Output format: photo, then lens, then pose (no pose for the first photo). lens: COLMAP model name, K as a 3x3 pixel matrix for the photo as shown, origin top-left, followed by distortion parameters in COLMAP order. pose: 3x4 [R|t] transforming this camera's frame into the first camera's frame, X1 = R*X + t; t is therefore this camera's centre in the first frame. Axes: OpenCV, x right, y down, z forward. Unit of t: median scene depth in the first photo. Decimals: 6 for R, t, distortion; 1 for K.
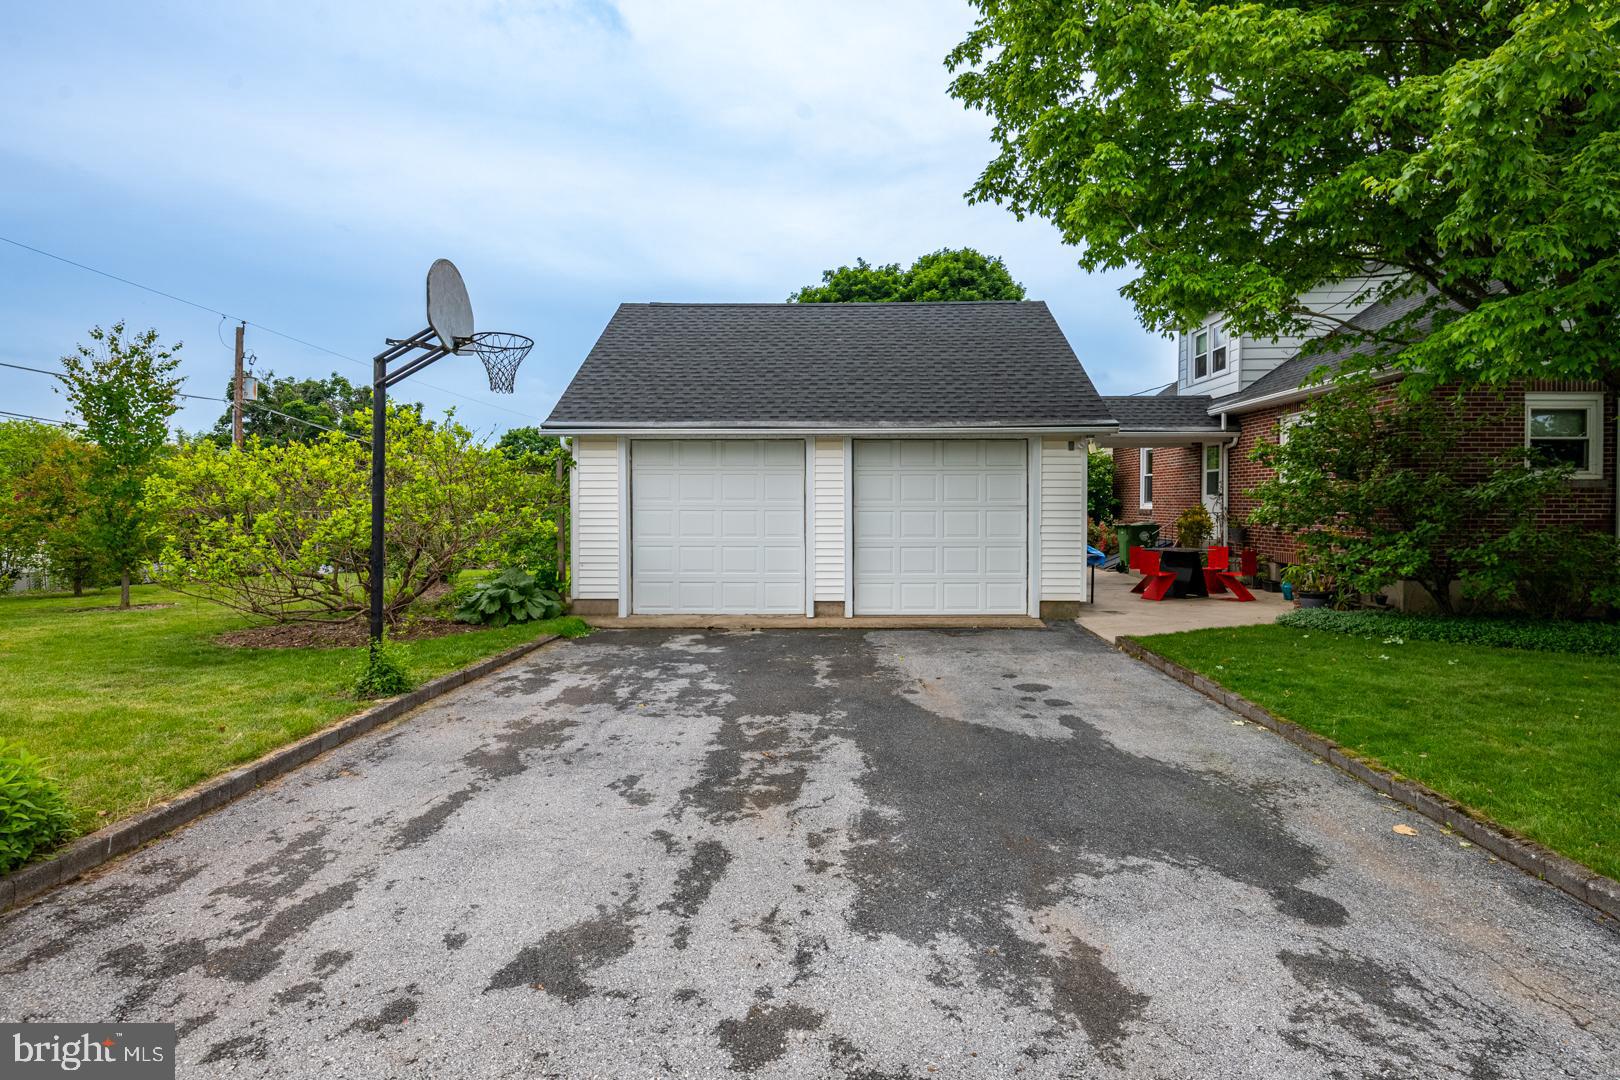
lens RADIAL K [[790.1, 0, 797.0], [0, 790.1, 525.9], [0, 0, 1]] dist [0.002462, -0.009012]
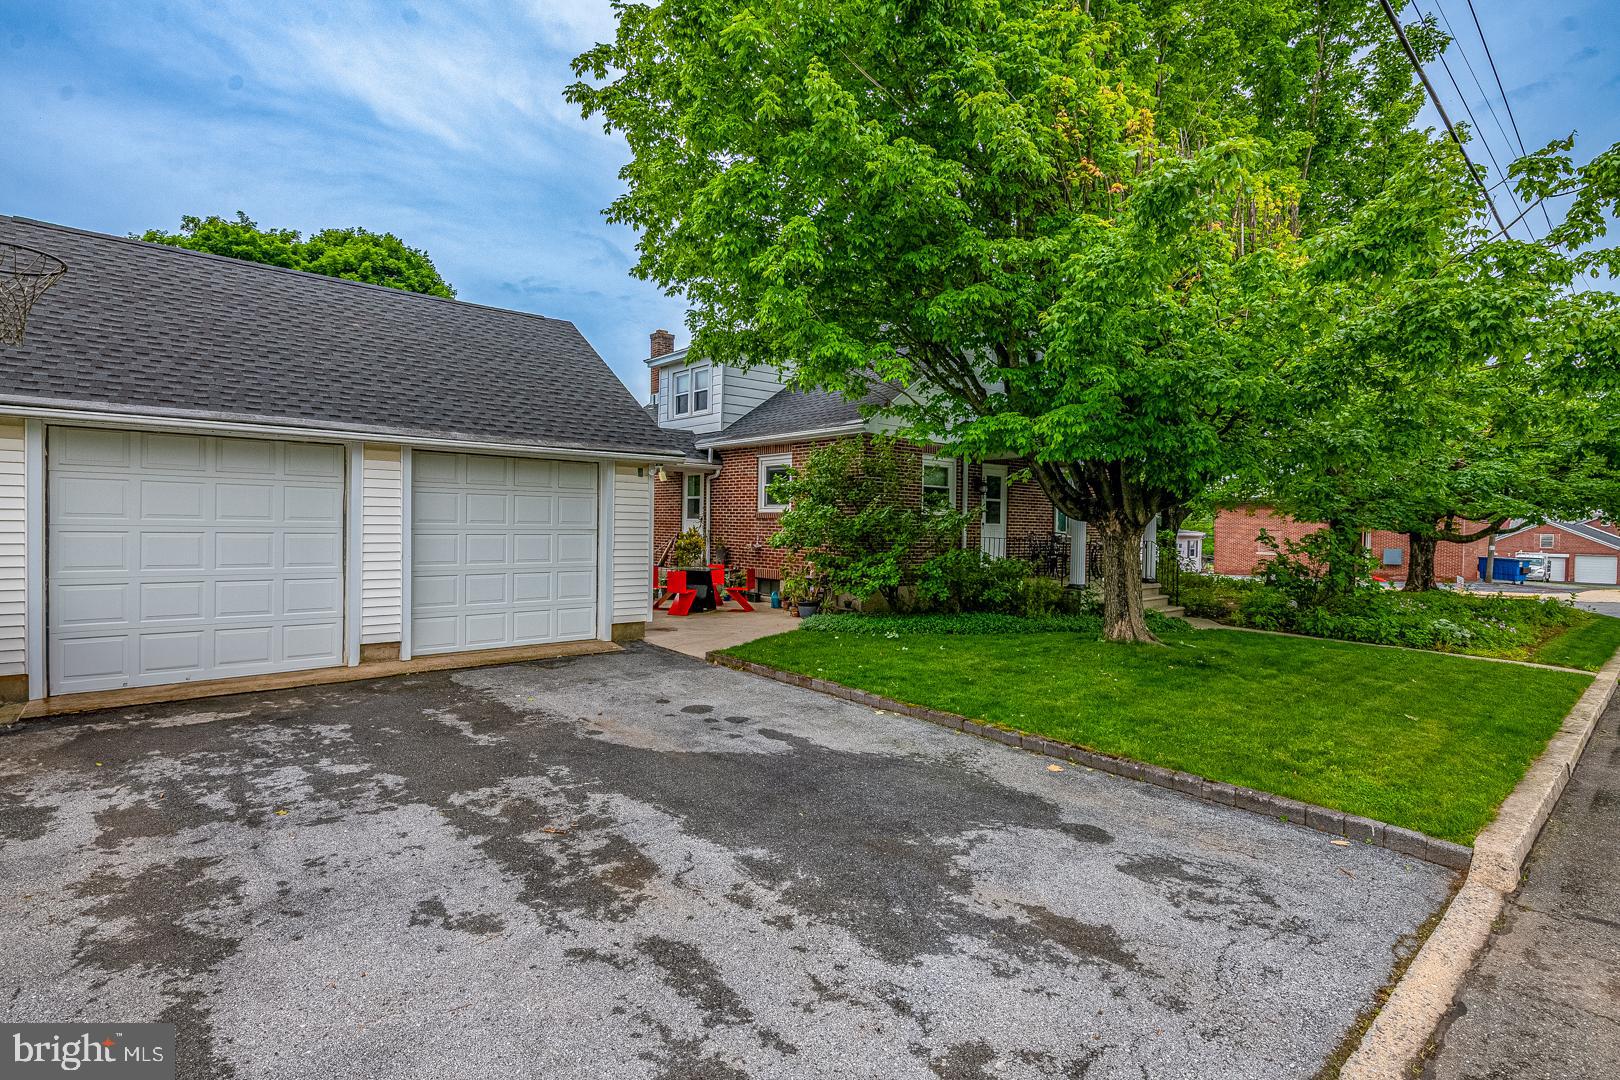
lens RADIAL K [[790.1, 0, 807.0], [0, 790.1, 541.7], [0, 0, 1]] dist [0.002462, -0.009012]
pose [[0.734693, -0.001792, 0.678397, -0.427561], [0.001729, 0.999998, 0.000769, -0.023751], [-0.678397, 0.000607, 0.734695, 0.194141]]
